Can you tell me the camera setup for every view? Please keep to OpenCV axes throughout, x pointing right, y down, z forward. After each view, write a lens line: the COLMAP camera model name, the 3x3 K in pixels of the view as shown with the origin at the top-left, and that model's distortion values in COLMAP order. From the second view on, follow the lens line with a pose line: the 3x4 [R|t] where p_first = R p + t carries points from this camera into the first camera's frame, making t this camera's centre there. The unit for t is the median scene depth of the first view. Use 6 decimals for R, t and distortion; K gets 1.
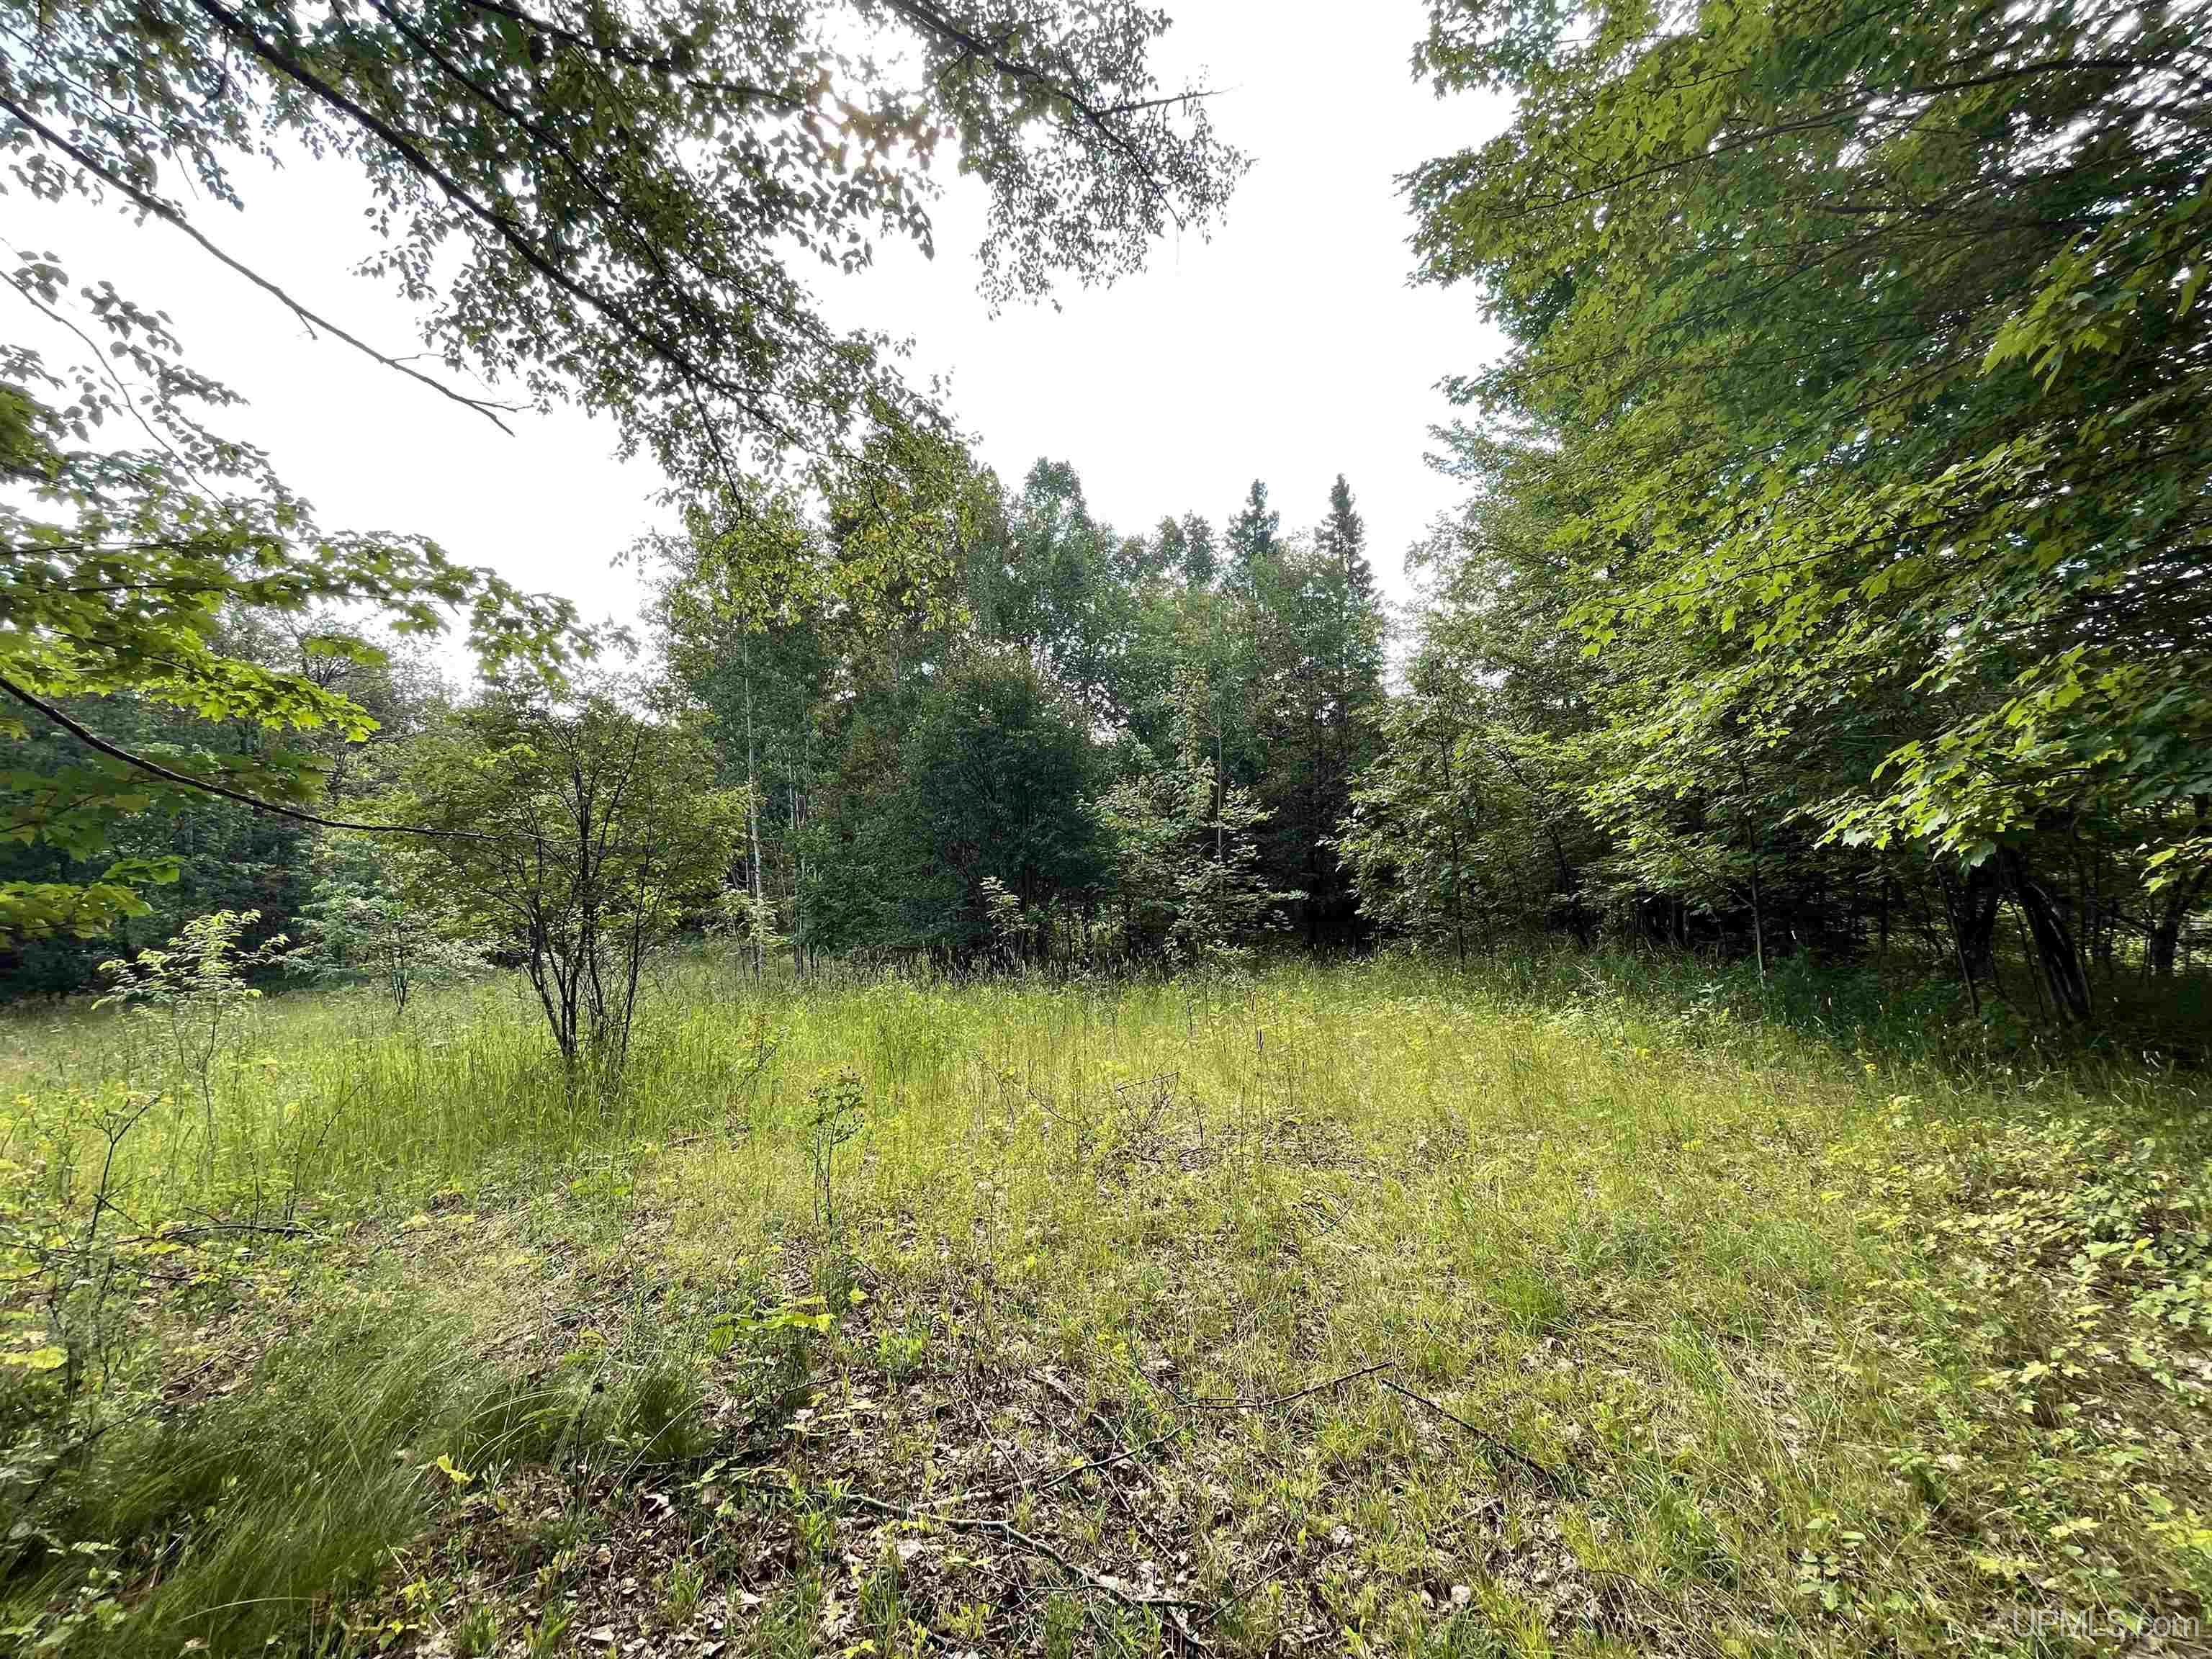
lens RADIAL K [[889.3, 0, 1109.0], [0, 889.3, 837.4], [0, 0, 1]] dist [0.000939, 0.000011]
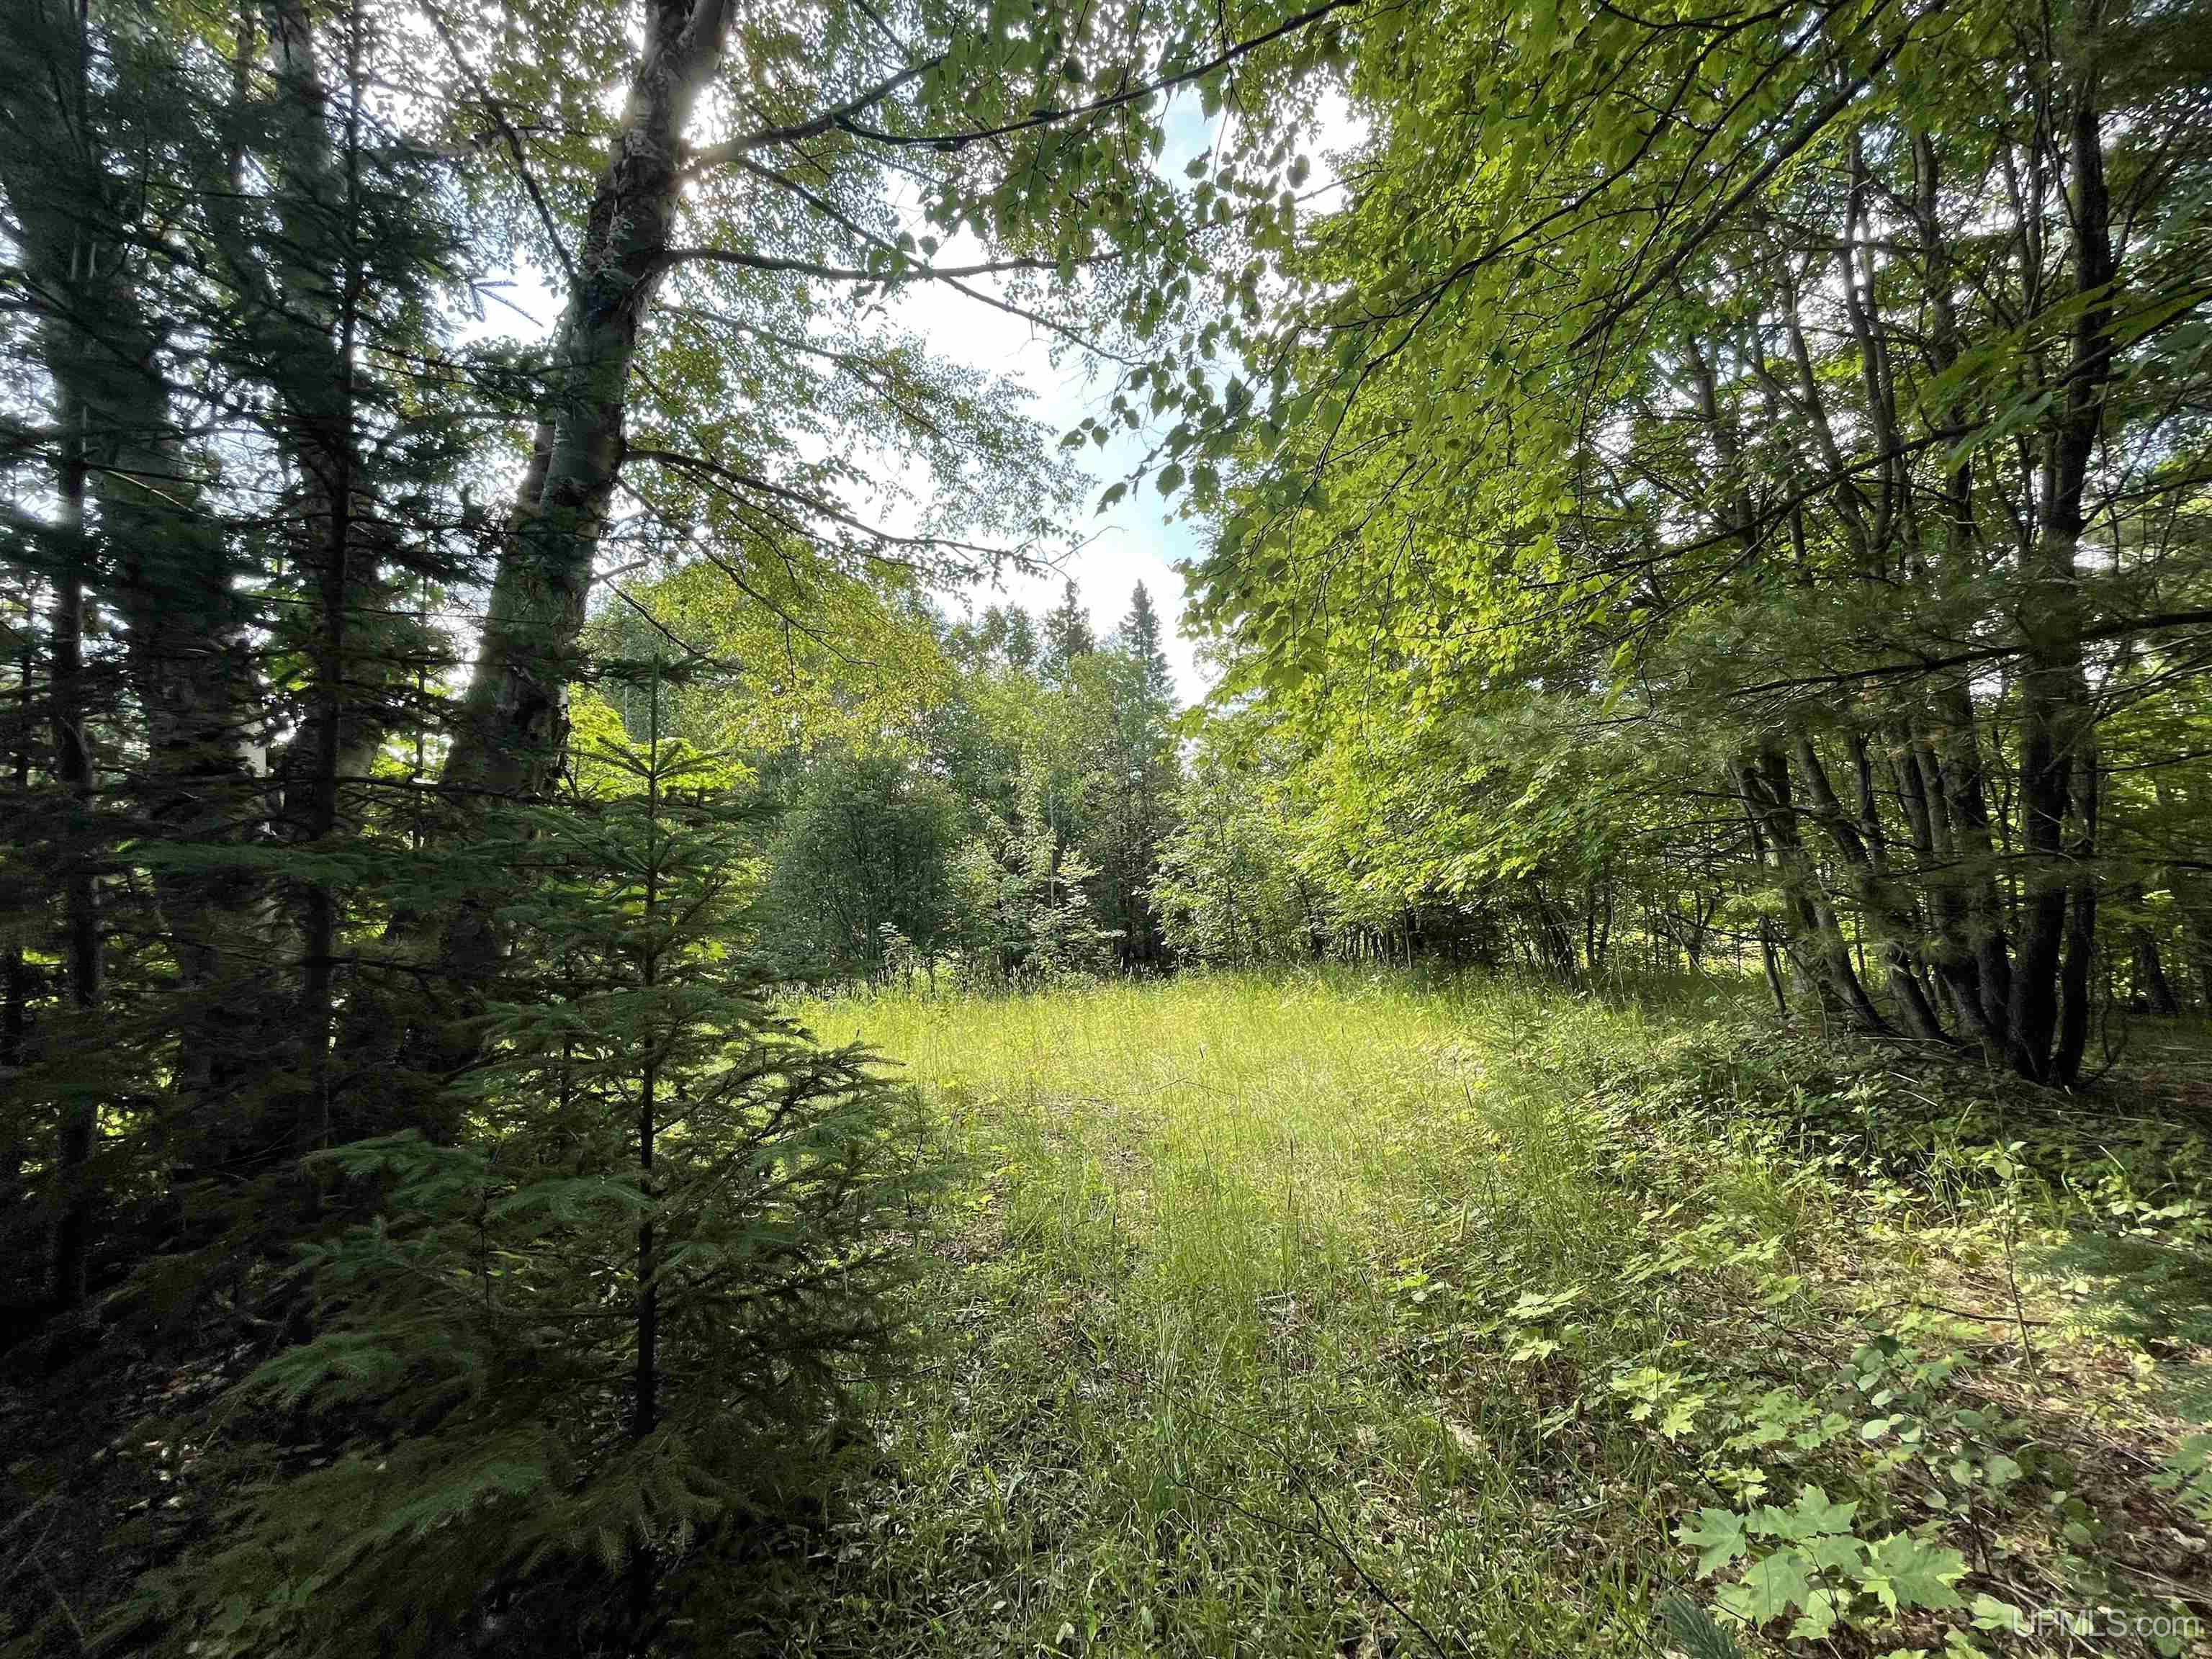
lens RADIAL K [[889.3, 0, 1103.3], [0, 889.3, 828.0], [0, 0, 1]] dist [0.000939, 0.000011]
pose [[0.977441, 0.000211, 0.211208, -0.079568], [0.014215, 0.997667, -0.066778, -0.001789], [-0.210729, 0.068274, 0.975157, -0.258969]]
